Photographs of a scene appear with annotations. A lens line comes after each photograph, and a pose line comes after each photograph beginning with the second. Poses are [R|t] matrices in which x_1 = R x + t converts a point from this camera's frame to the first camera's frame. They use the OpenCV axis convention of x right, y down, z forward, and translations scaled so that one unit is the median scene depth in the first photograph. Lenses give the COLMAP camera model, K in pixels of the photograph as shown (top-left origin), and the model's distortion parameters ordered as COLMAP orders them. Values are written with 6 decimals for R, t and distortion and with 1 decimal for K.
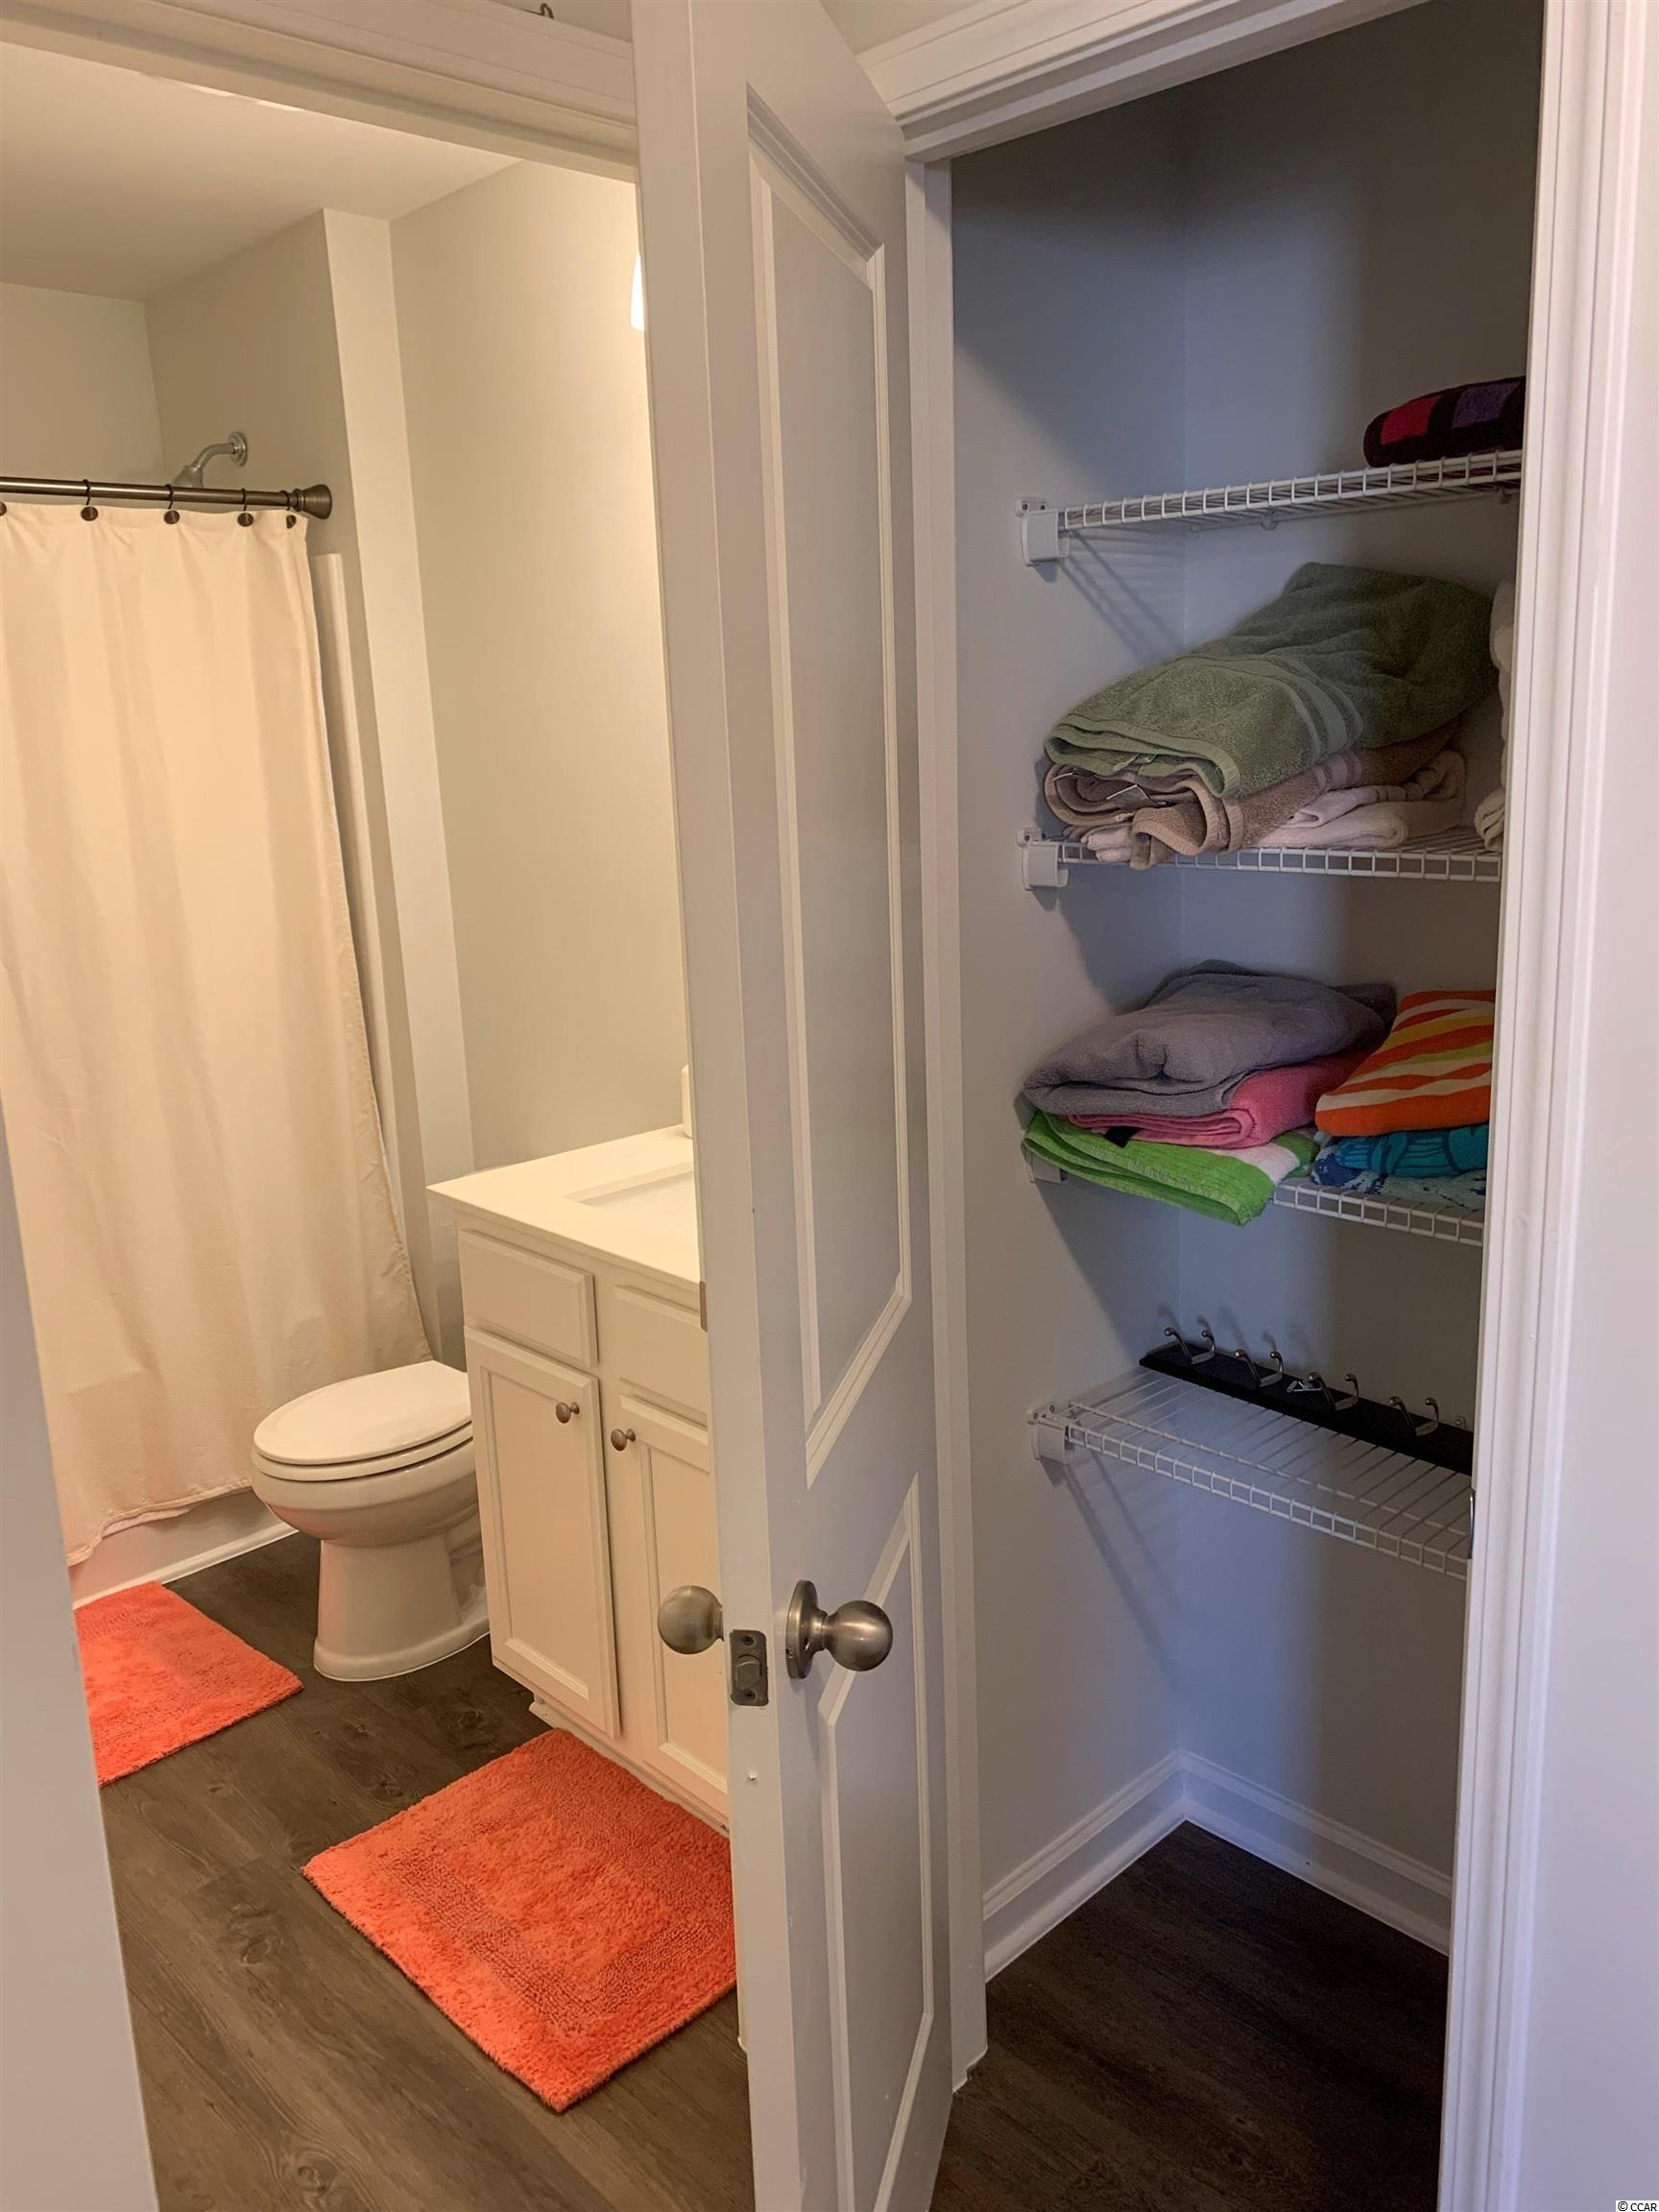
lens RADIAL K [[1744.9, 0, 829.5], [0, 1744.9, 1106.0], [0, 0, 1]] dist [0.008207, 0.011206]
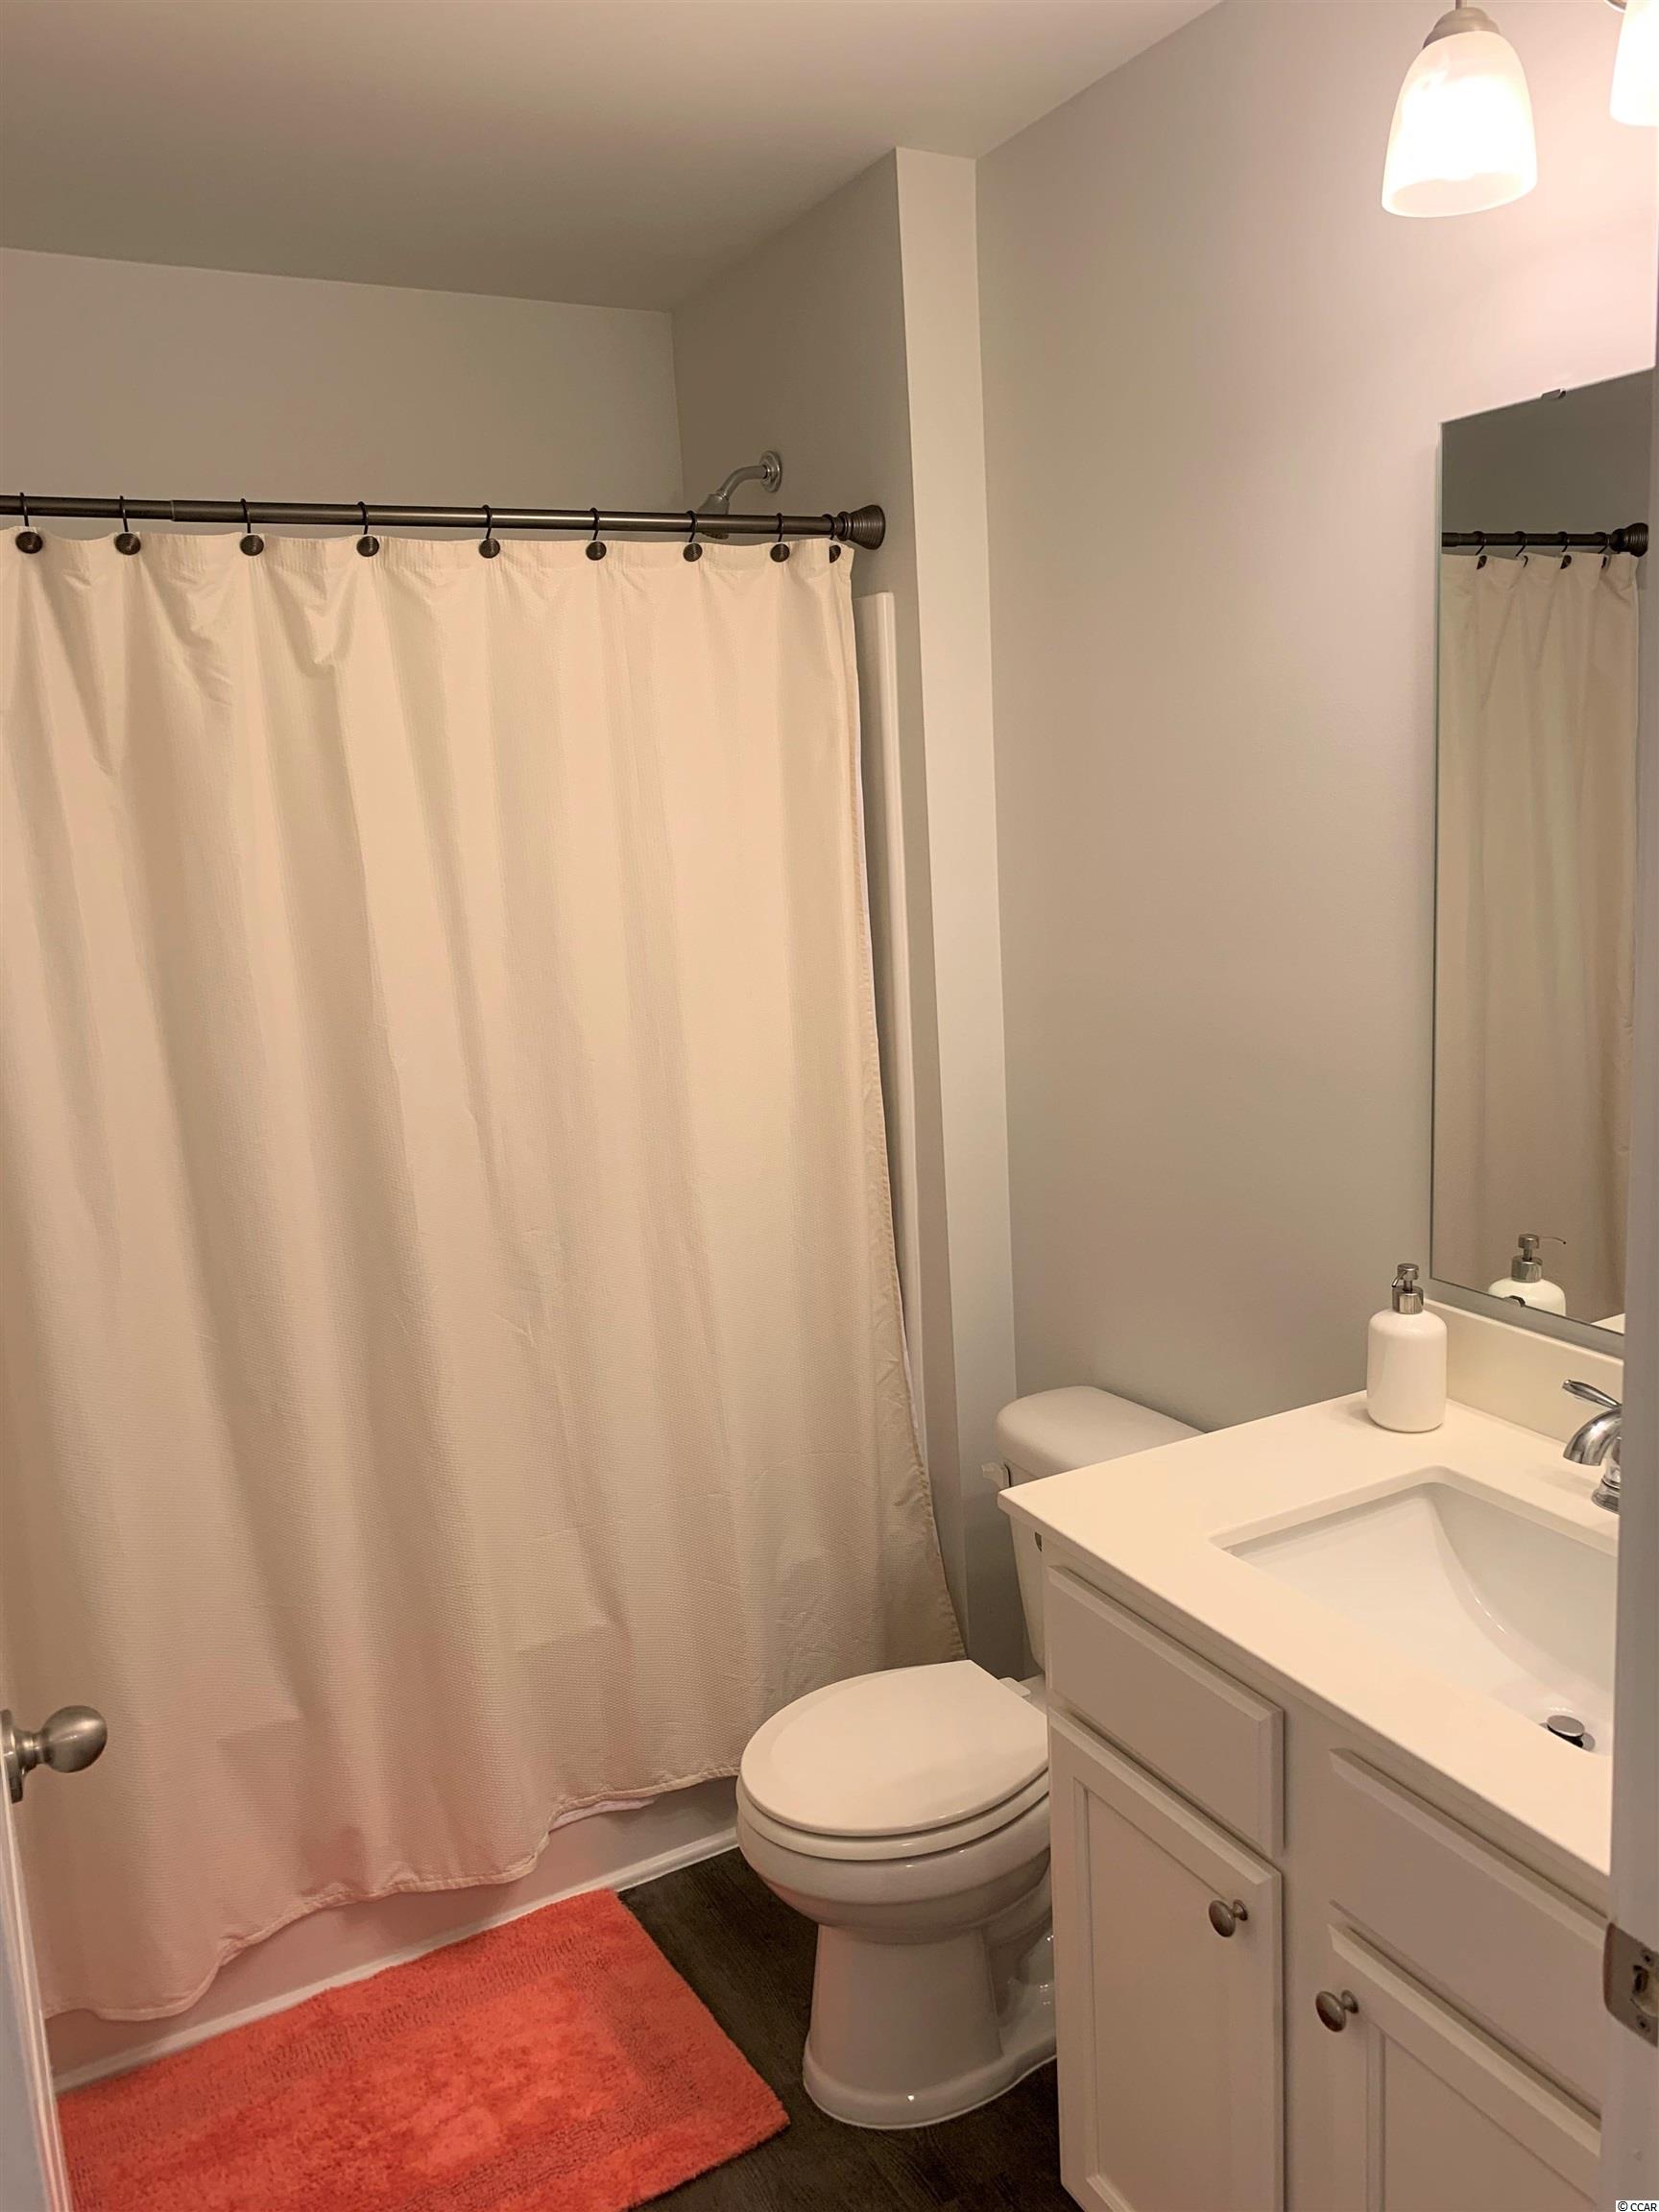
lens RADIAL K [[1757.7, 0, 834.7], [0, 1757.7, 1148.2], [0, 0, 1]] dist [0.097565, -0.180543]
pose [[0.965854, 0.042088, -0.255645, -0.094654], [-0.045620, 0.998928, -0.007898, -0.061969], [0.255038, 0.019290, 0.966739, 0.238944]]
